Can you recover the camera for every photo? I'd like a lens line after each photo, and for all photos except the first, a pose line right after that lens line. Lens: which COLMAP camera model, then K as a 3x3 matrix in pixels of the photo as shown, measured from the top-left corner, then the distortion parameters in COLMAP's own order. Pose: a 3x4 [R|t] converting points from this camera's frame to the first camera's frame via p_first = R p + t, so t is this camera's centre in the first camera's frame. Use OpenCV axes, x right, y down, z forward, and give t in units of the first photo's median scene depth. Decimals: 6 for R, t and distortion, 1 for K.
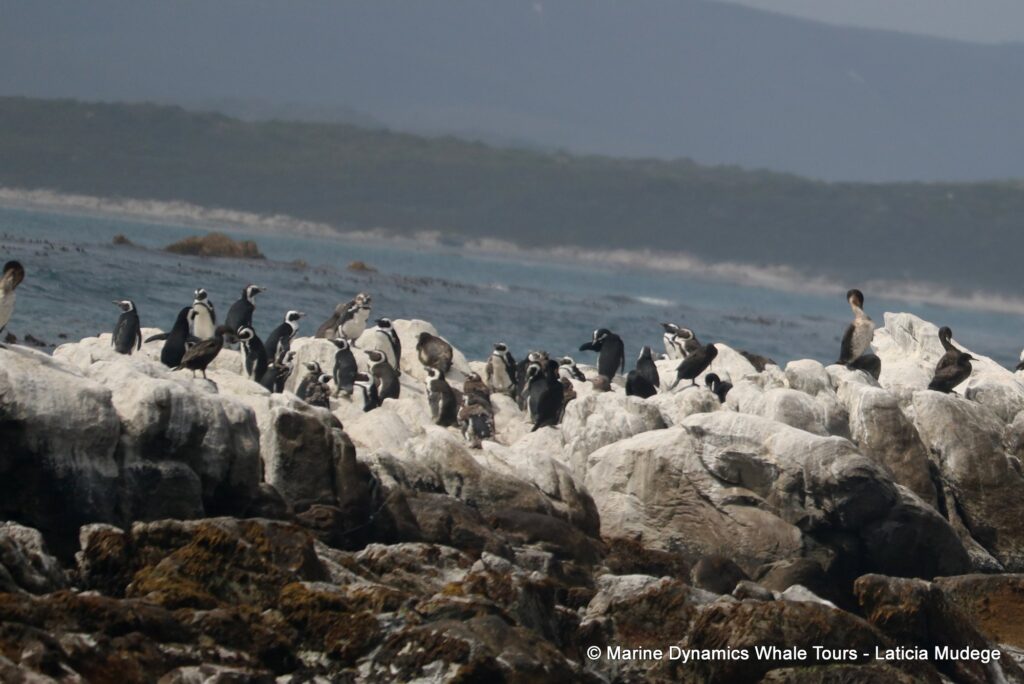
lens RADIAL K [[3731.9, 0, 512.7], [0, 3731.9, 340.9], [0, 0, 1]] dist [0.054605, 0.000000]
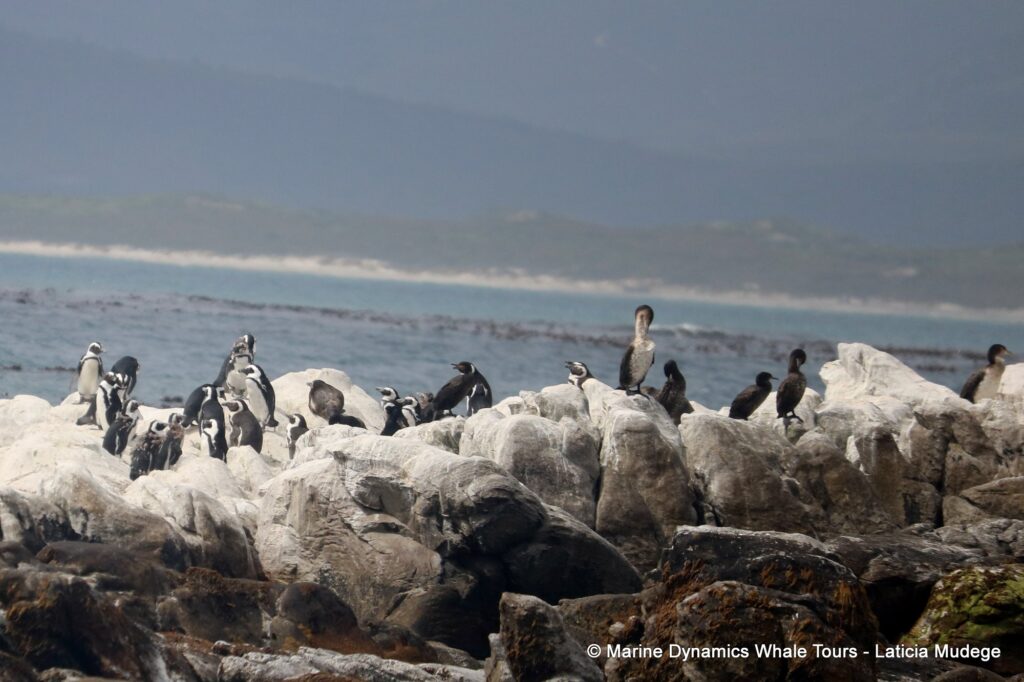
lens RADIAL K [[3879.5, 0, 511.4], [0, 3879.5, 342.2], [0, 0, 1]] dist [0.052699, 0.000000]
pose [[0.995162, -0.038058, -0.090577, 0.184697], [0.036246, 0.999110, -0.021564, 0.017971], [0.091317, 0.018176, 0.995656, 0.015003]]
